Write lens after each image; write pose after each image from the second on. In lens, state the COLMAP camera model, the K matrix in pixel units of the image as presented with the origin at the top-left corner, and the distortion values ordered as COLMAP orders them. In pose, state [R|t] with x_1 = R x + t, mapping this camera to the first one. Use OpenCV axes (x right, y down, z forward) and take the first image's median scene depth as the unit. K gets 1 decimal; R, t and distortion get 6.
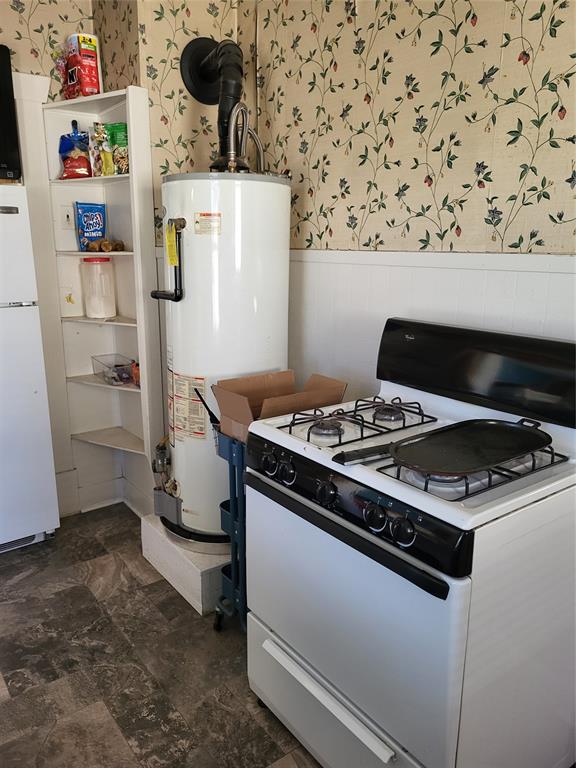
lens RADIAL K [[586.5, 0, 288.1], [0, 586.5, 383.9], [0, 0, 1]] dist [0.007513, 0.000392]
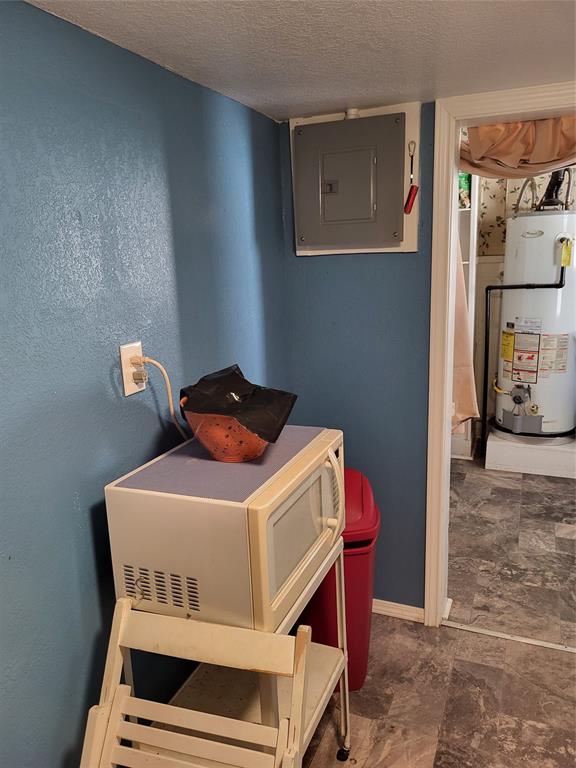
lens RADIAL K [[586.5, 0, 287.7], [0, 586.5, 385.3], [0, 0, 1]] dist [0.007513, 0.000392]
pose [[0.861633, -0.145638, 0.486187, -1.587183], [0.151557, 0.988069, 0.027386, -0.031578], [-0.484374, 0.050088, 0.873426, -0.051239]]
